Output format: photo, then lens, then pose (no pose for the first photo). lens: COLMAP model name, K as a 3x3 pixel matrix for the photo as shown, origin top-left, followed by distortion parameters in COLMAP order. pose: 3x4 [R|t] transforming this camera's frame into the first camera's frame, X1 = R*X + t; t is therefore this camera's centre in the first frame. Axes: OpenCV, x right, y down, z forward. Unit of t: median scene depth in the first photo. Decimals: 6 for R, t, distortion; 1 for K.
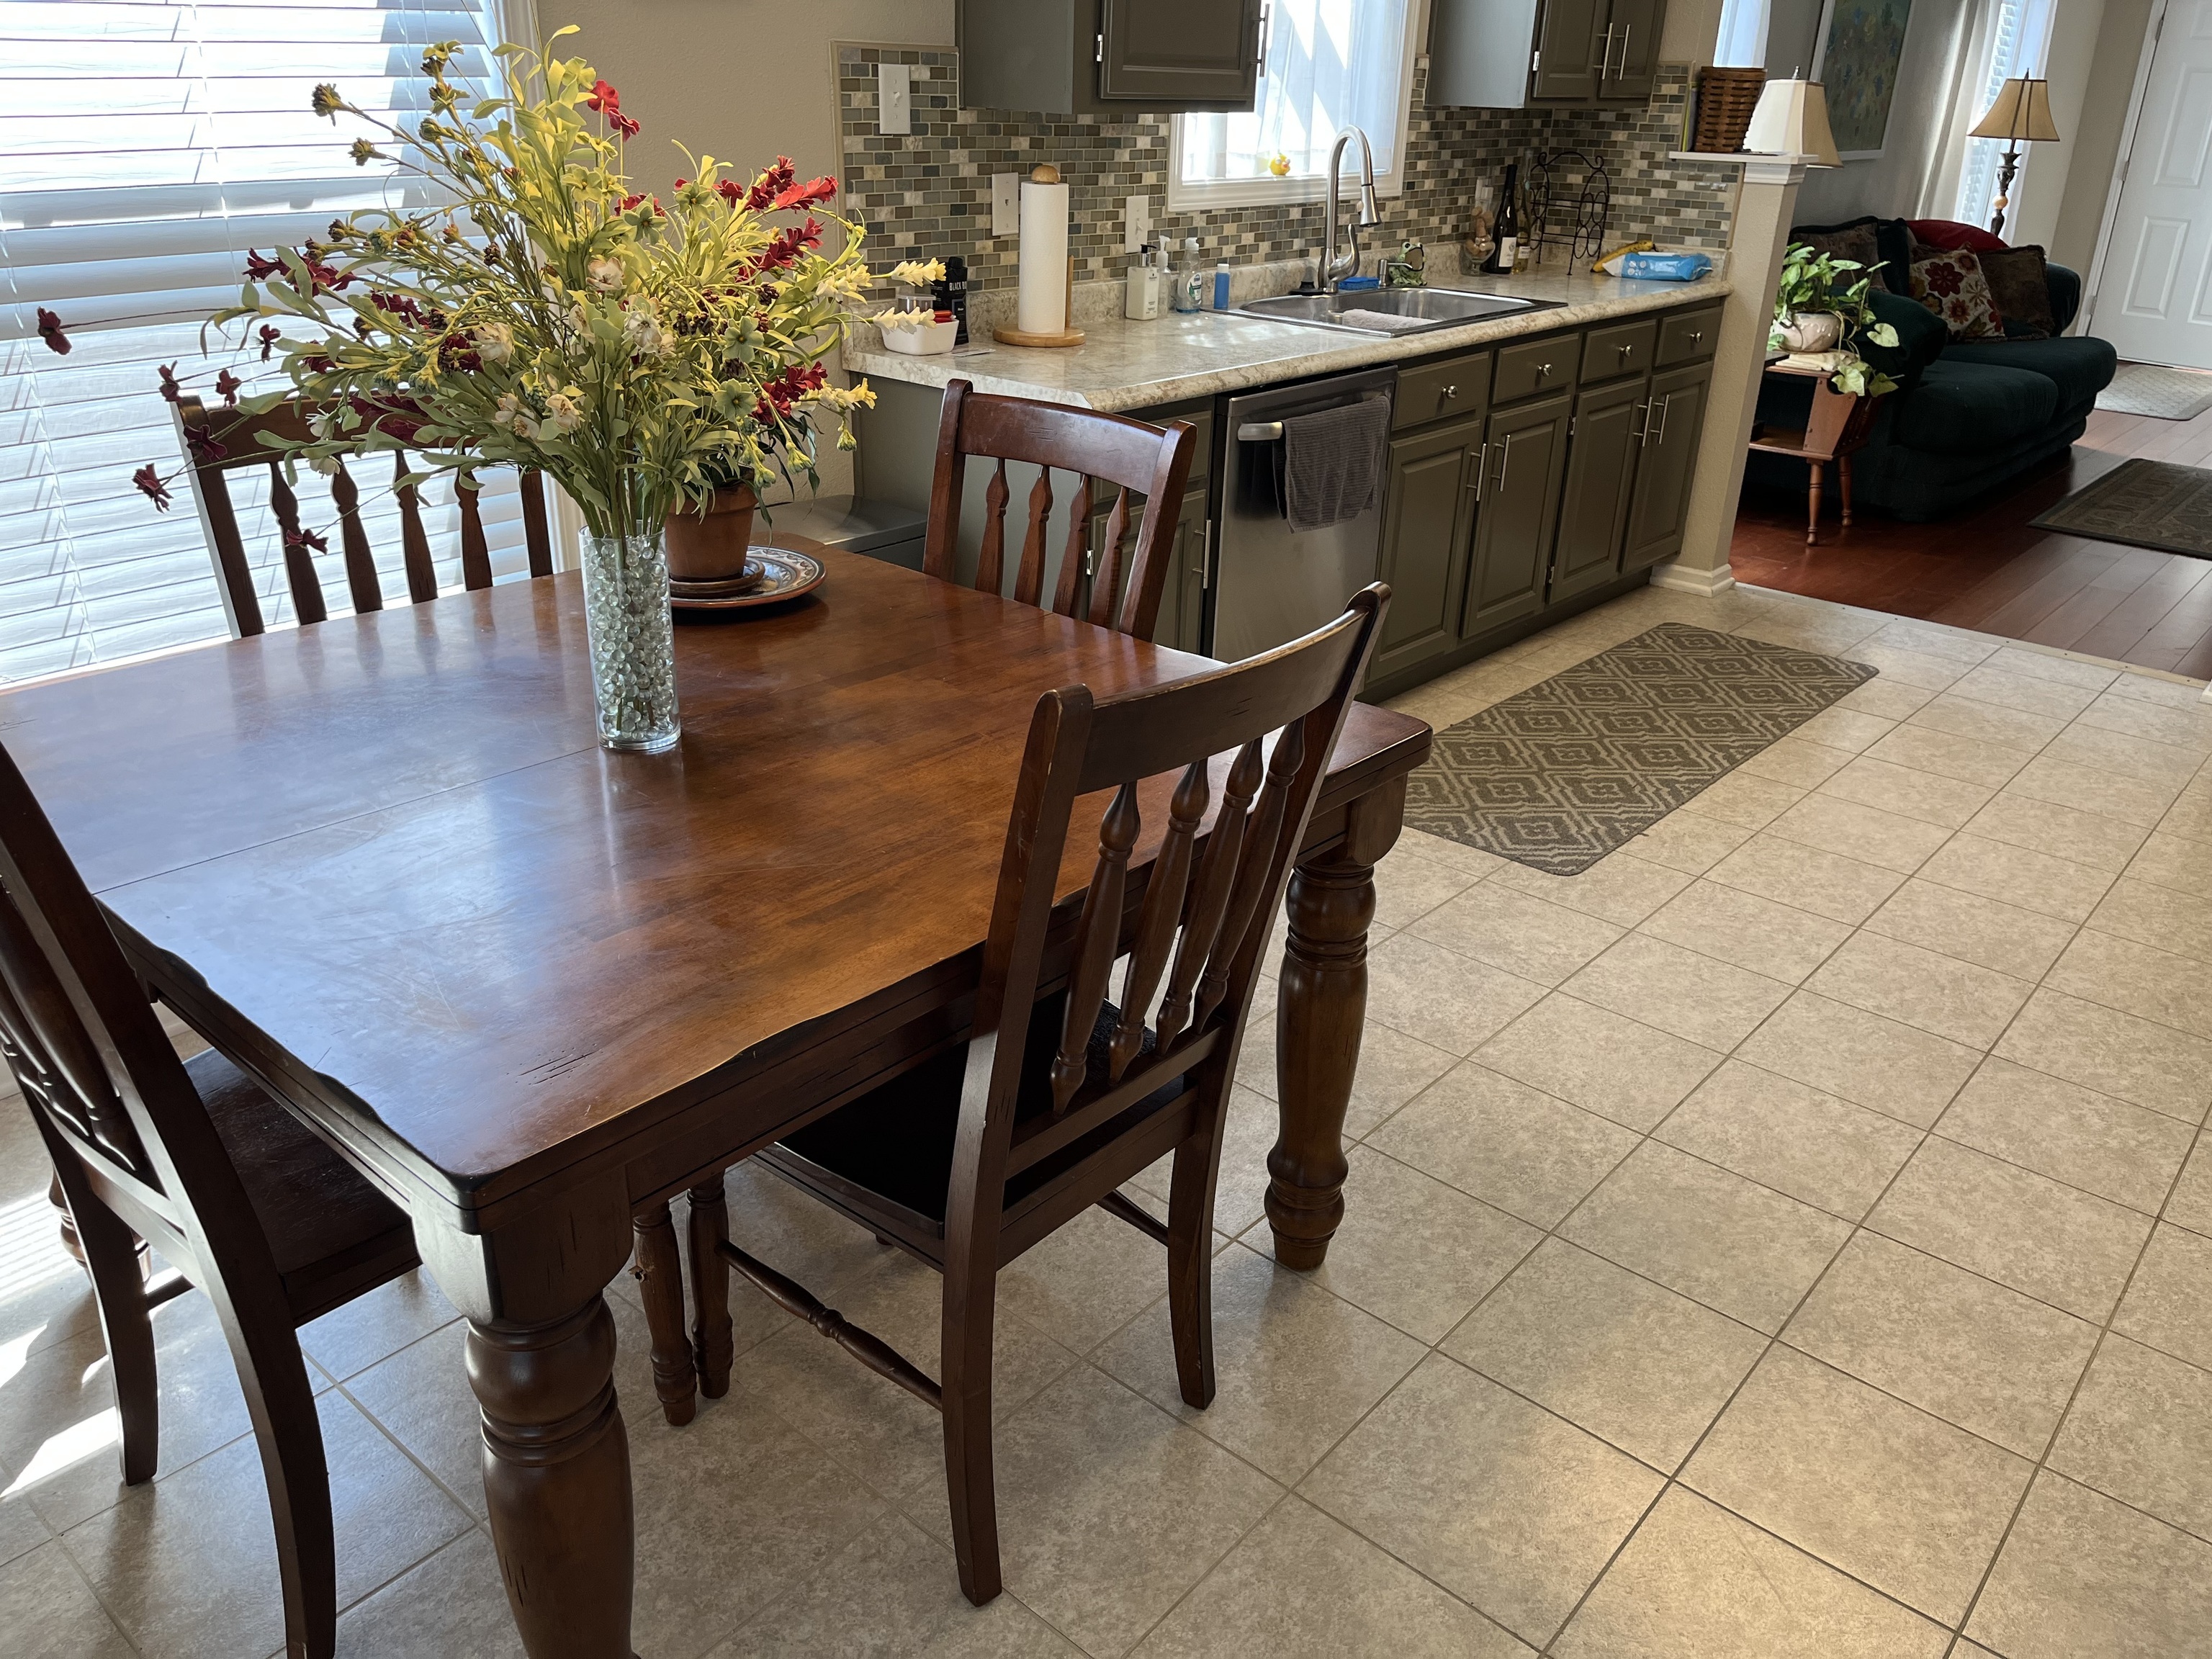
lens RADIAL K [[1665.3, 0, 1115.7], [0, 1665.3, 839.5], [0, 0, 1]] dist [0.009531, -0.003495]
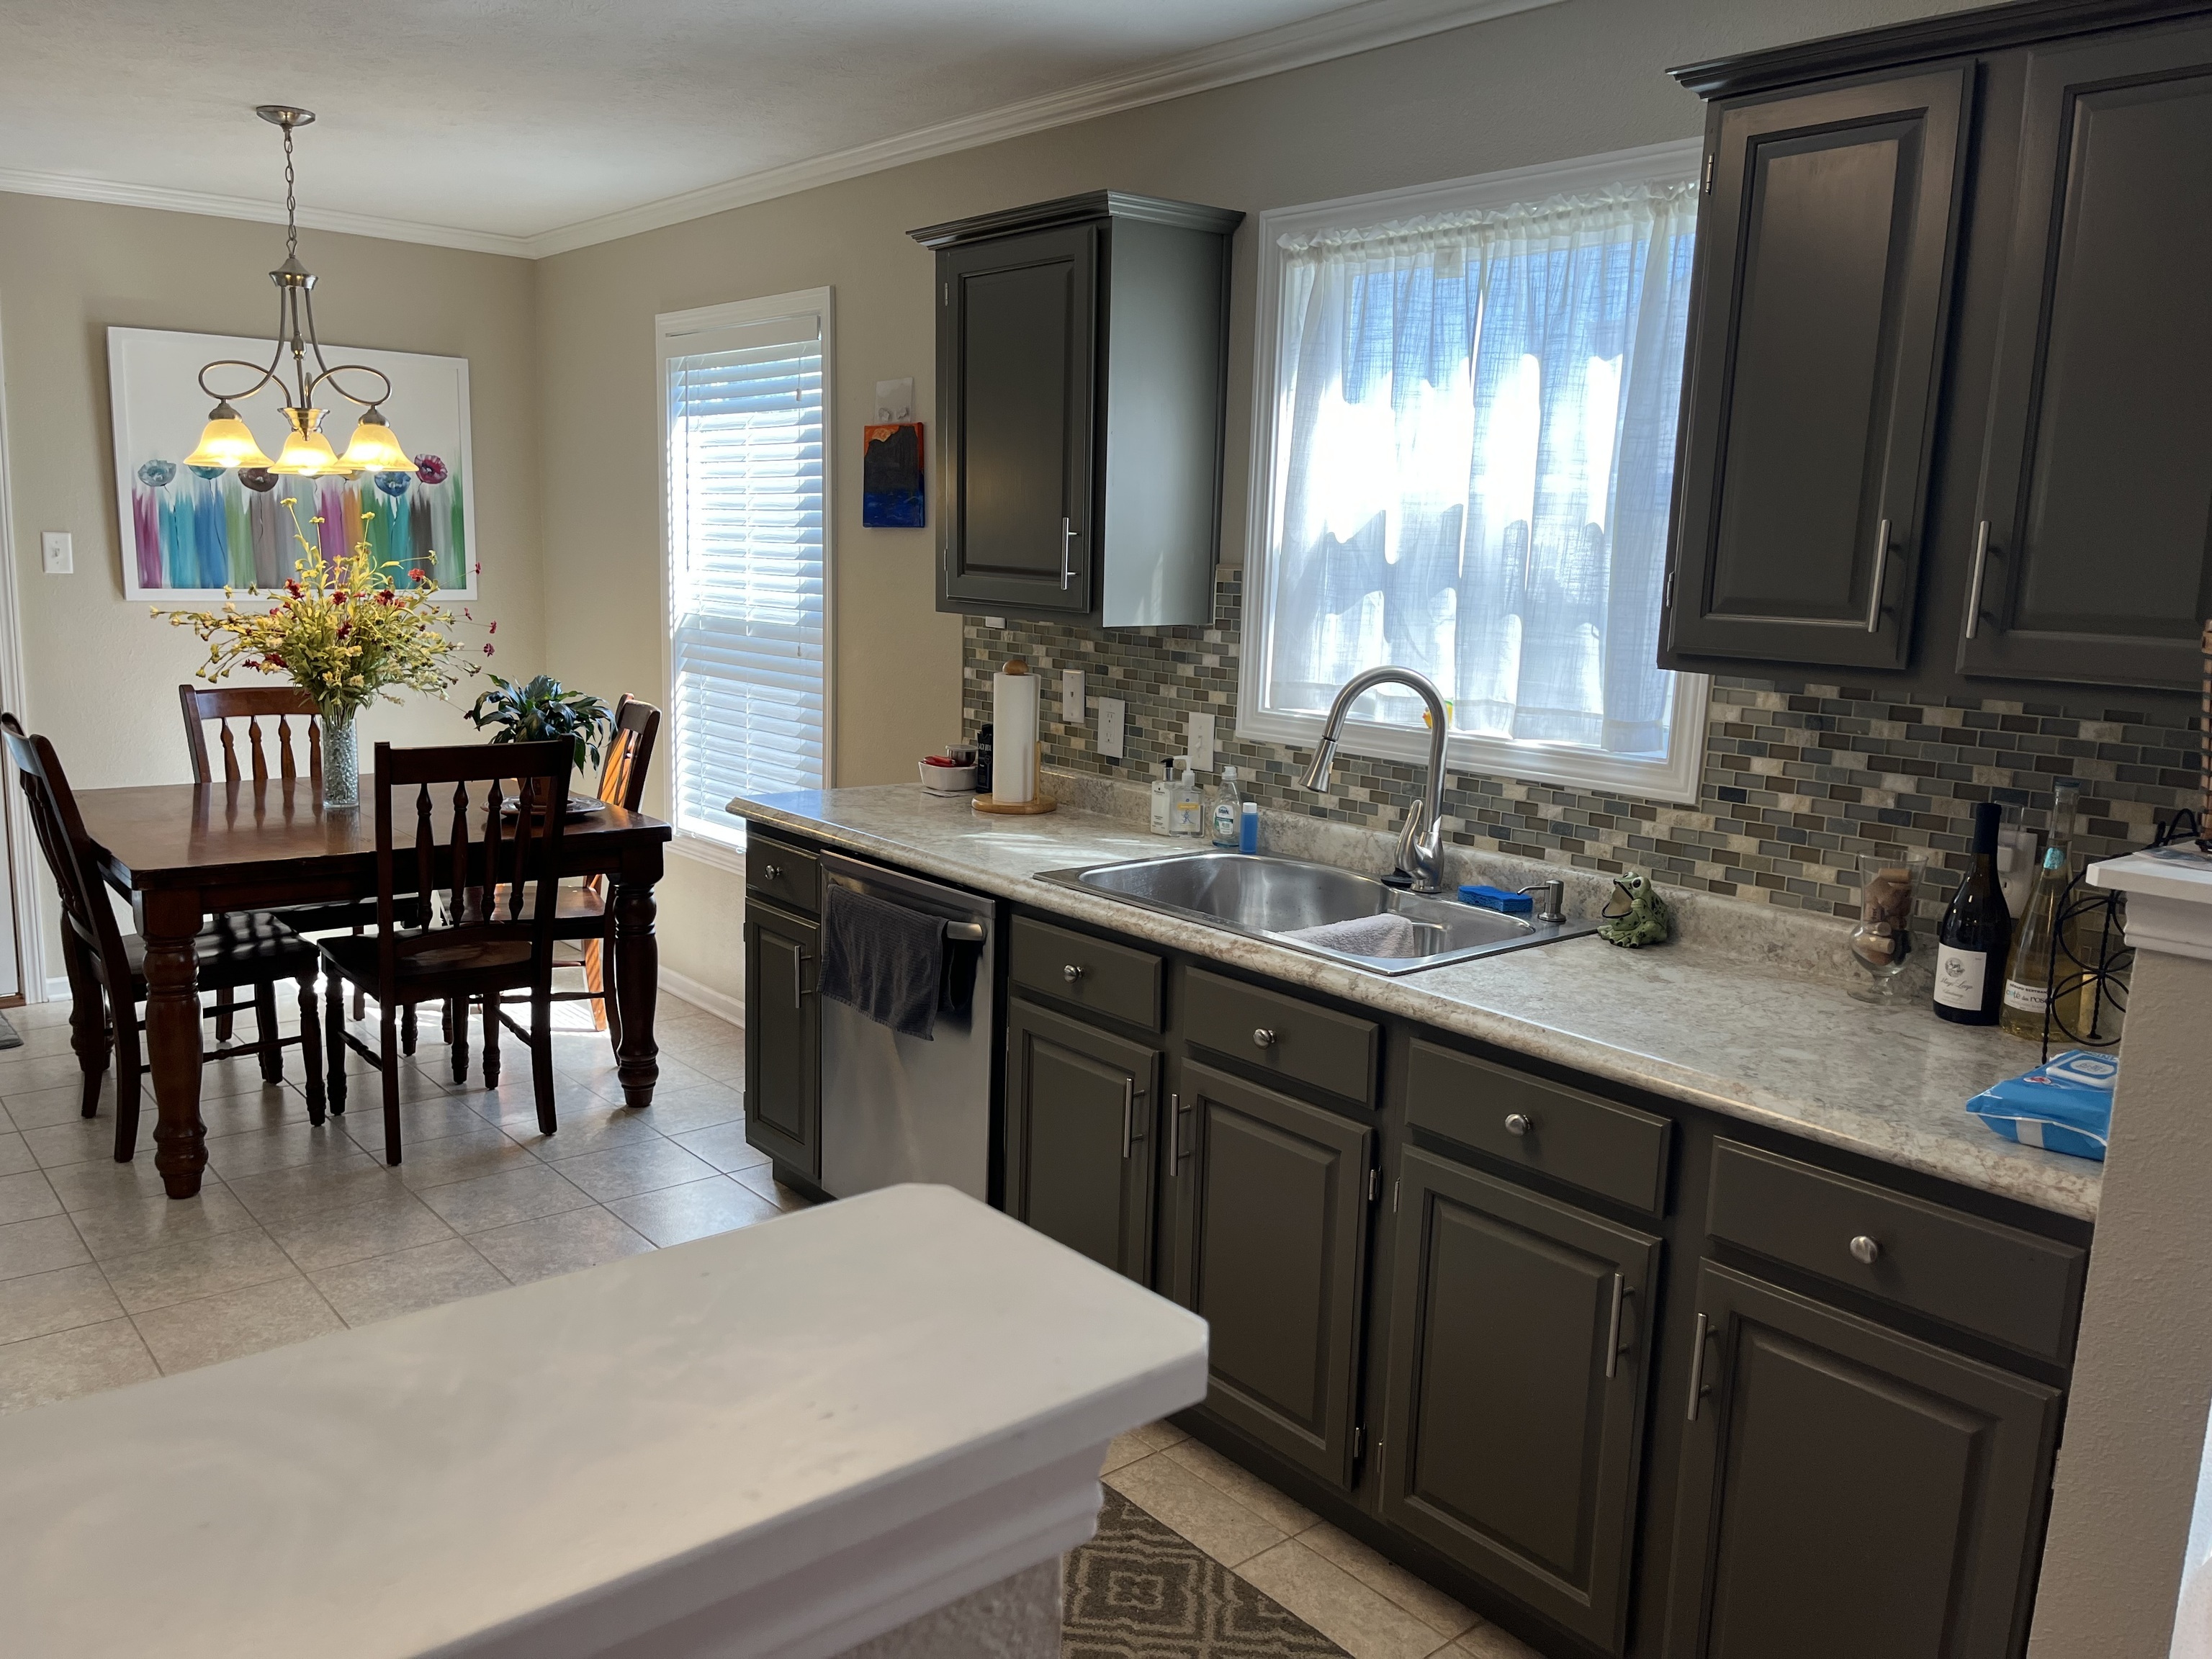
lens RADIAL K [[1665.3, 0, 1115.7], [0, 1665.3, 839.5], [0, 0, 1]] dist [0.009531, -0.003495]
pose [[-0.142609, 0.142426, -0.979478, 0.915529], [-0.449449, 0.872365, 0.192289, -0.471421], [0.881850, 0.467647, -0.060393, 1.025727]]
